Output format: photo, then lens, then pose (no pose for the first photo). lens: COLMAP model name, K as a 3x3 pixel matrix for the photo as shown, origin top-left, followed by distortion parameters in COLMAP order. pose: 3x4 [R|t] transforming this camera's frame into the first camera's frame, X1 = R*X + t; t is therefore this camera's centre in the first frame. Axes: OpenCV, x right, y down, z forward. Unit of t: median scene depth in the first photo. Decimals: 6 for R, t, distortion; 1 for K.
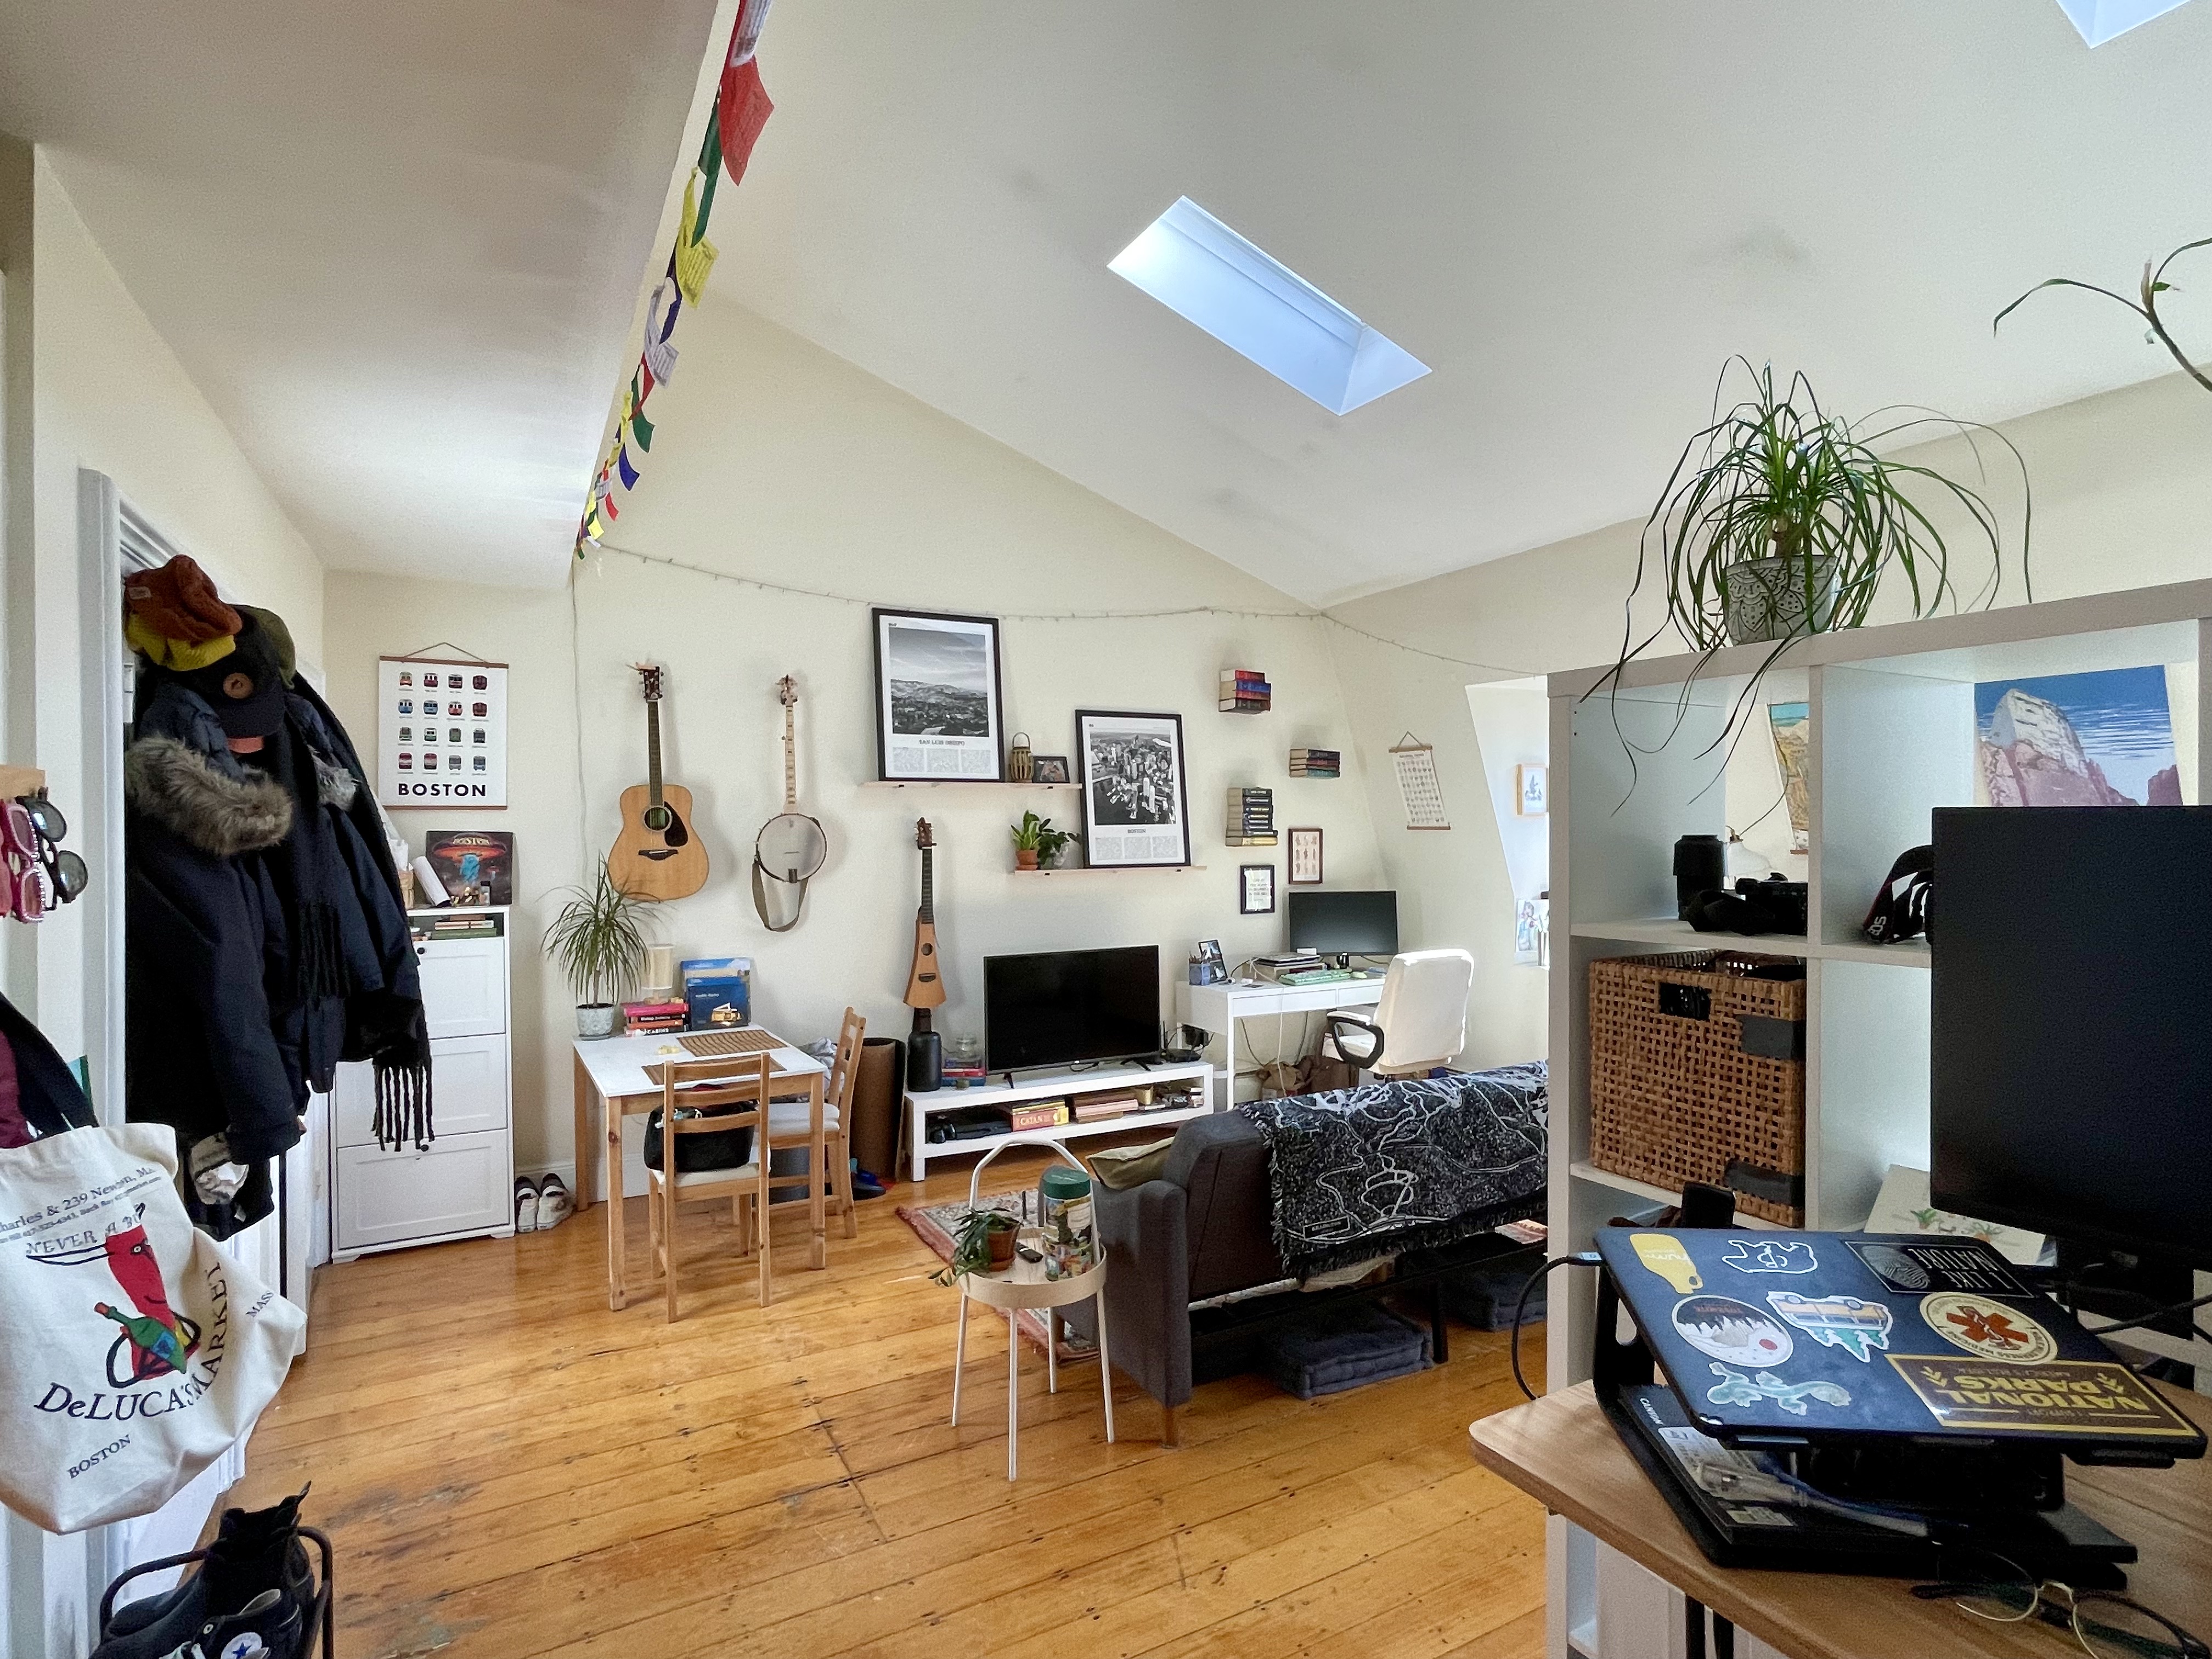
lens RADIAL K [[1128.9, 0, 1106.0], [0, 1128.9, 829.5], [0, 0, 1]] dist [-0.000244, -0.000416]
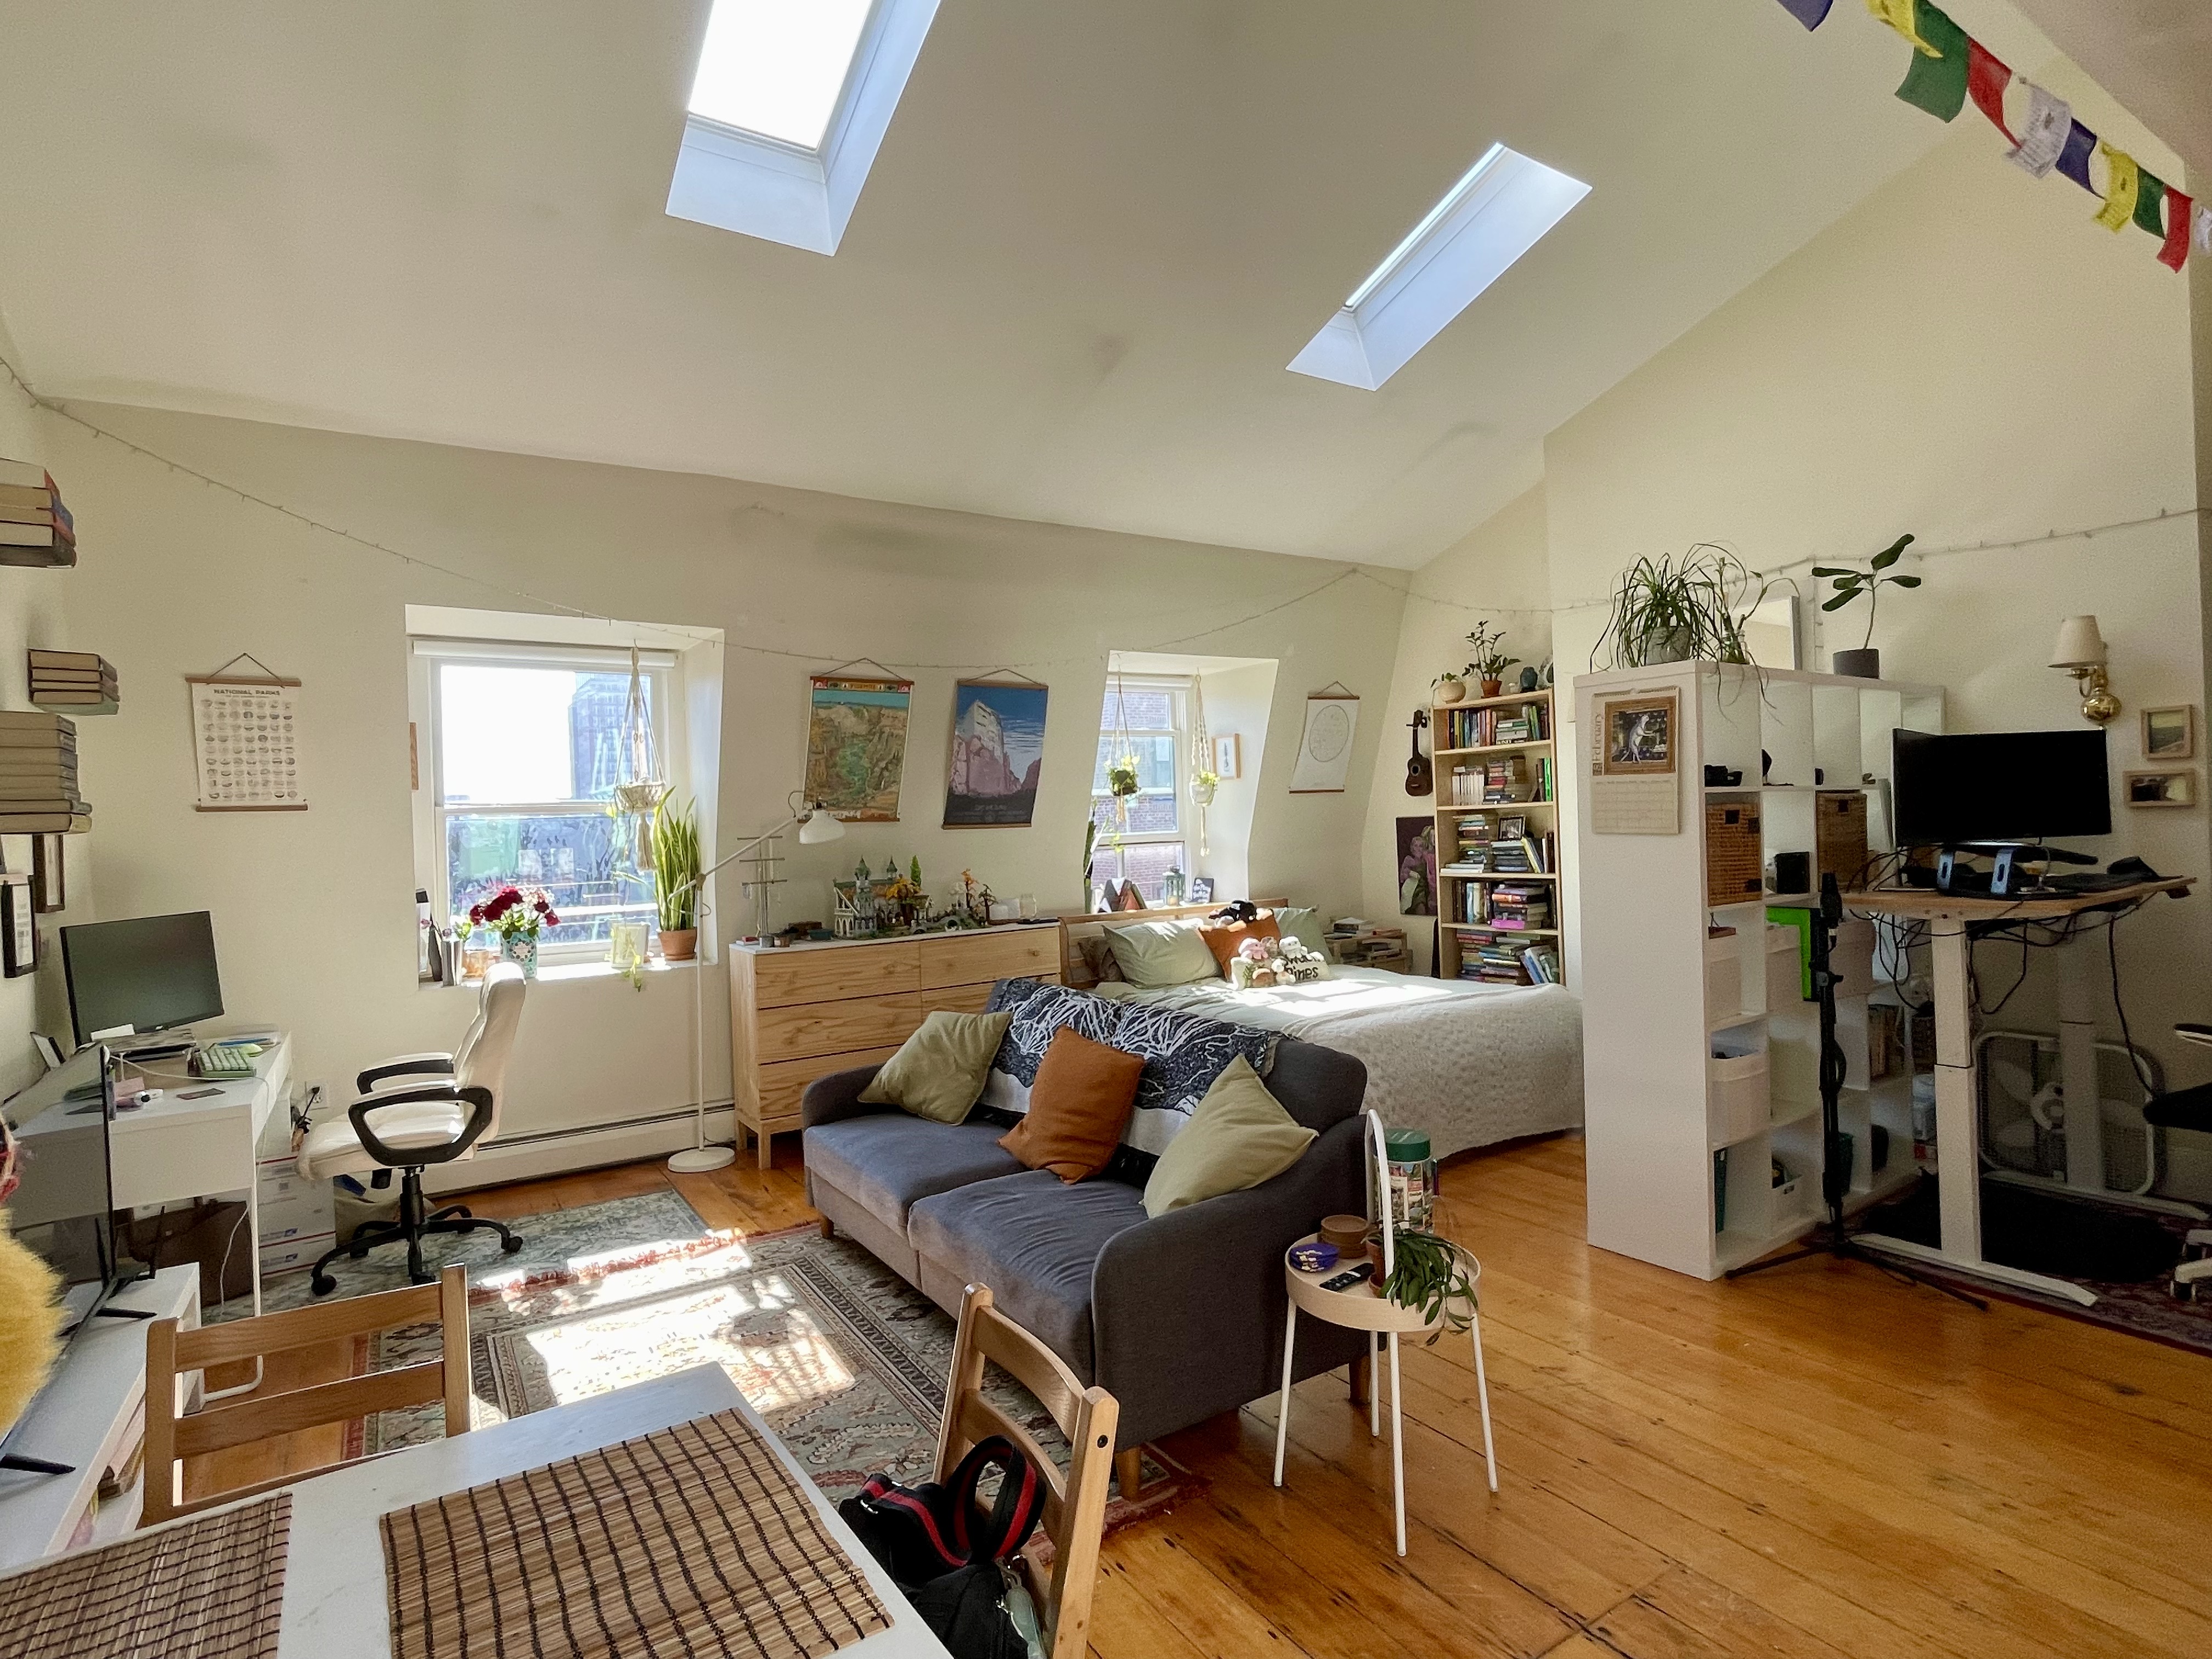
lens RADIAL K [[1120.6, 0, 1106.0], [0, 1120.6, 829.5], [0, 0, 1]] dist [-0.001700, -0.000933]
pose [[-0.080980, 0.007638, 0.996686, -0.449248], [0.039995, 0.999190, -0.004407, 0.038266], [-0.995913, 0.039505, -0.081220, 0.666496]]
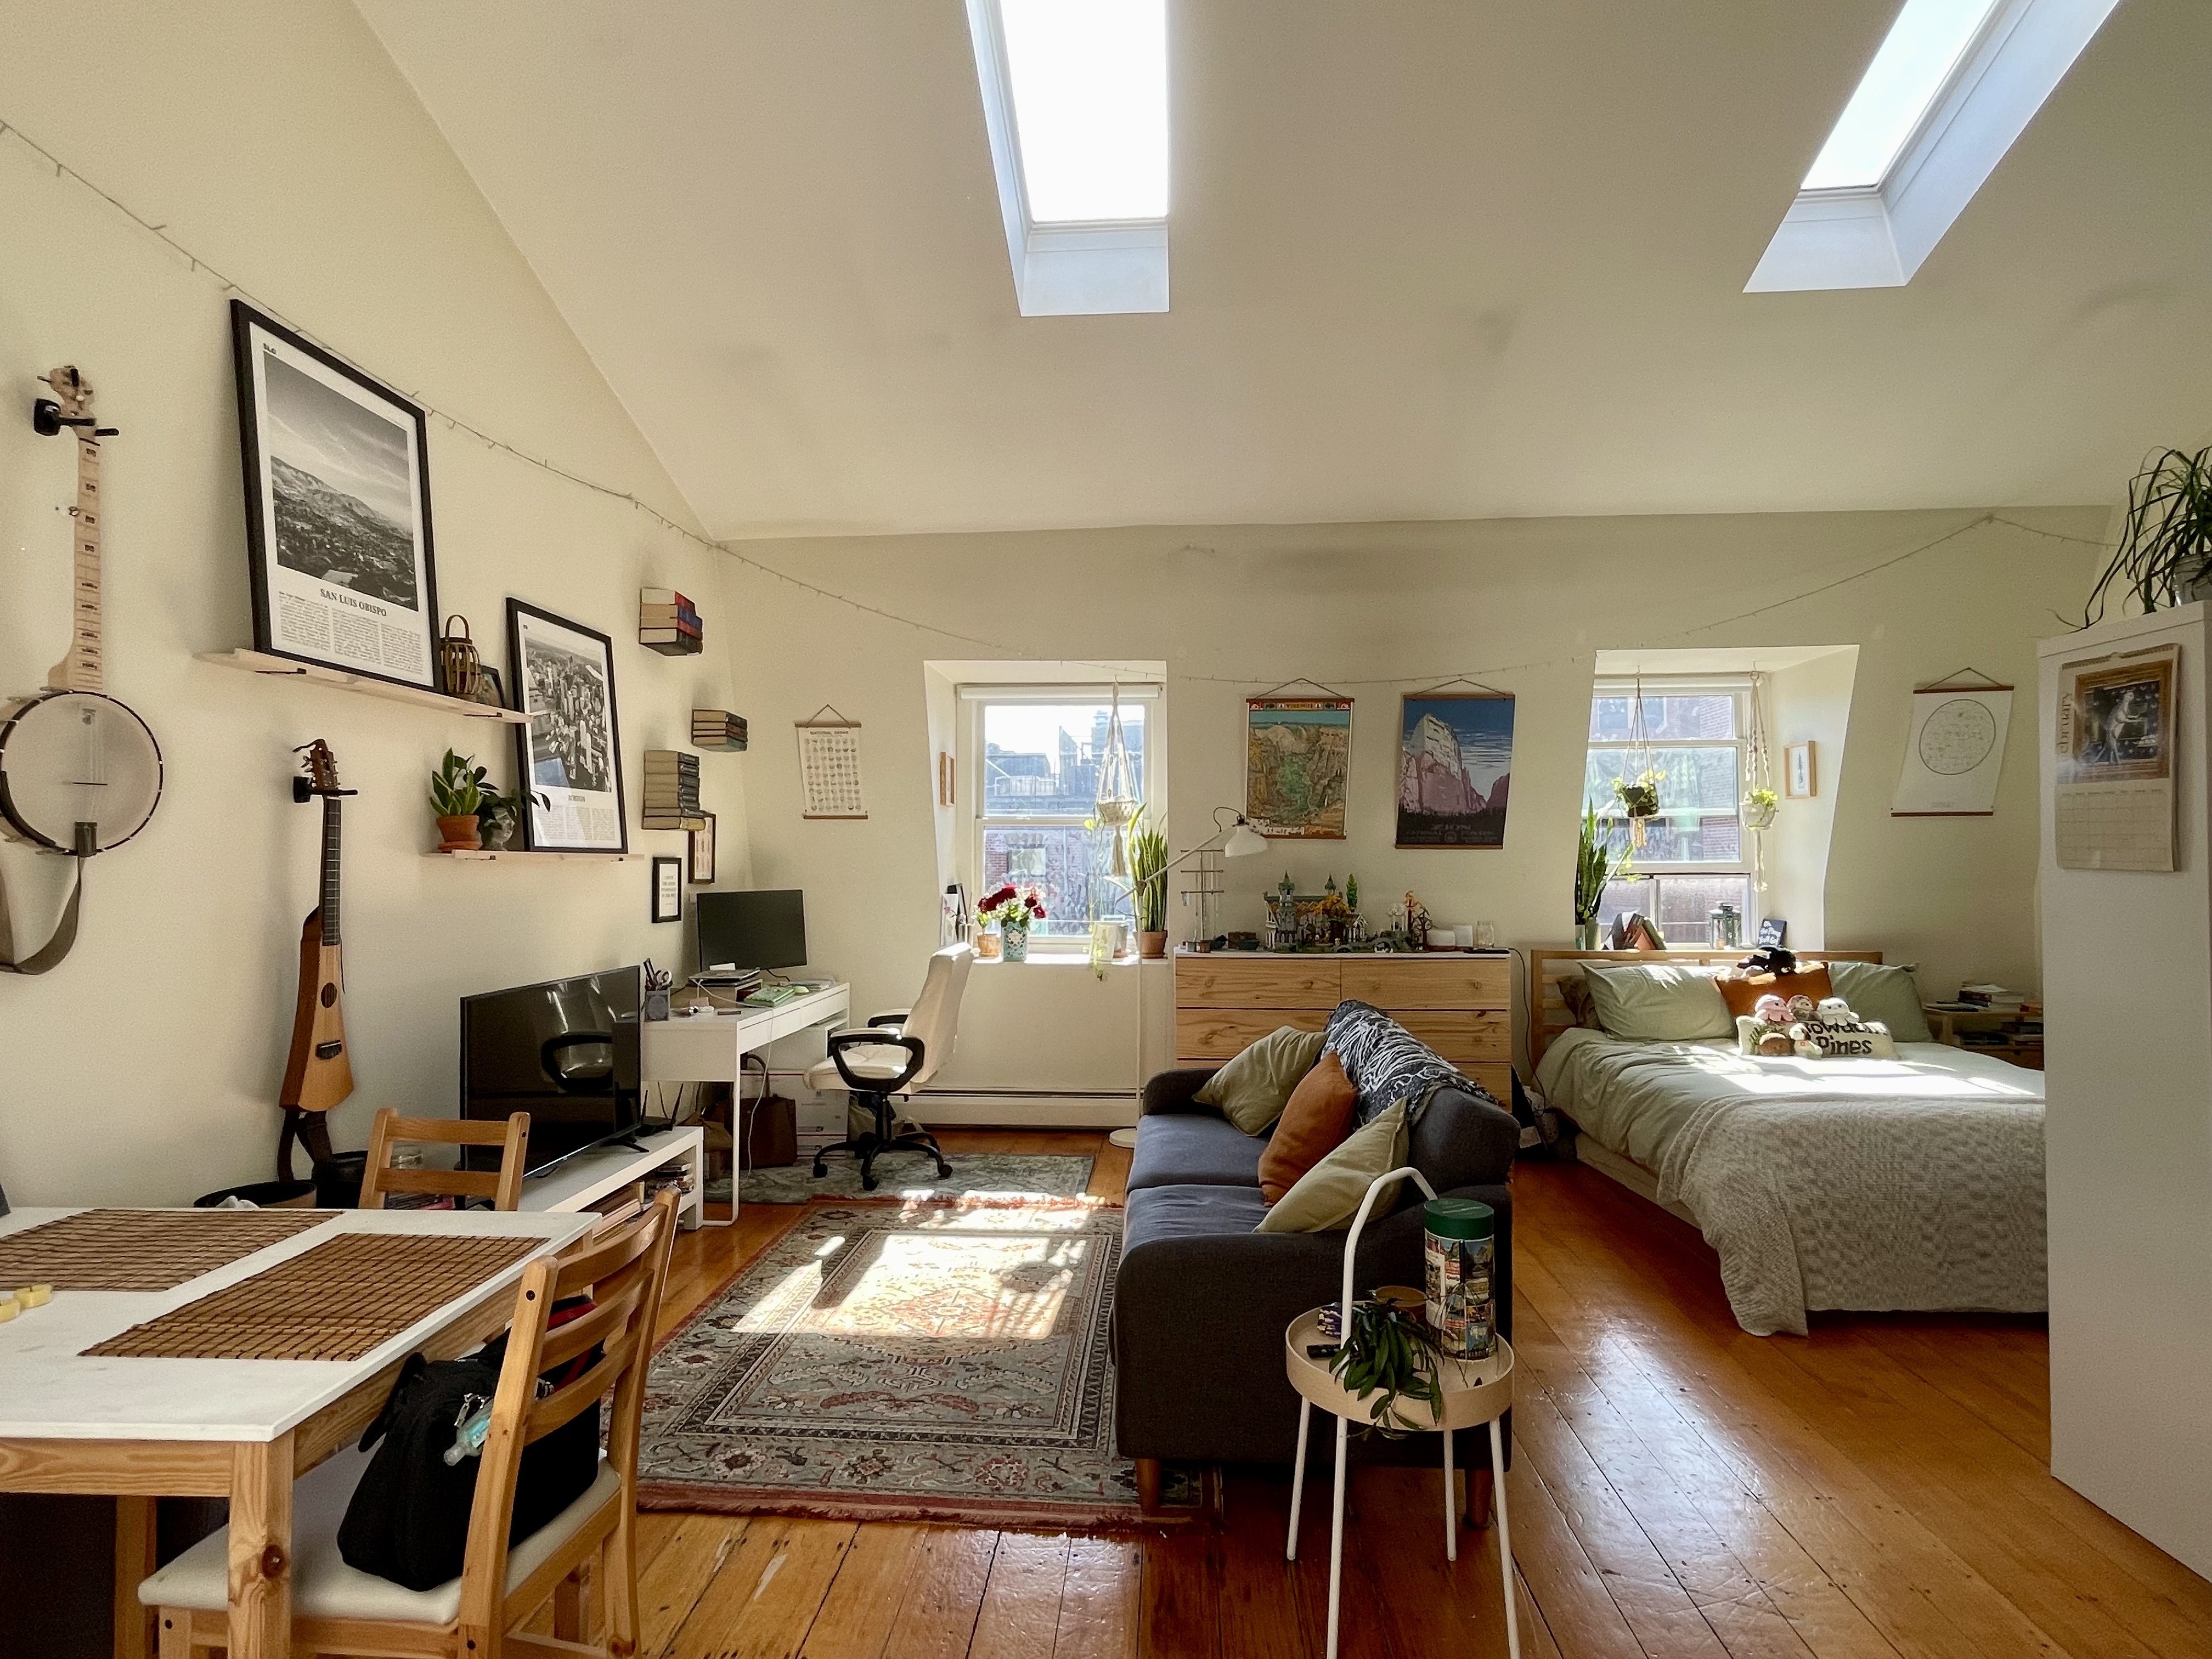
lens RADIAL K [[1128.9, 0, 1106.0], [0, 1128.9, 829.5], [0, 0, 1]] dist [-0.000244, -0.000416]
pose [[0.531072, 0.033758, 0.846654, -0.401995], [0.000720, 0.999188, -0.040292, 0.050932], [-0.847326, 0.022008, 0.530617, 0.417890]]
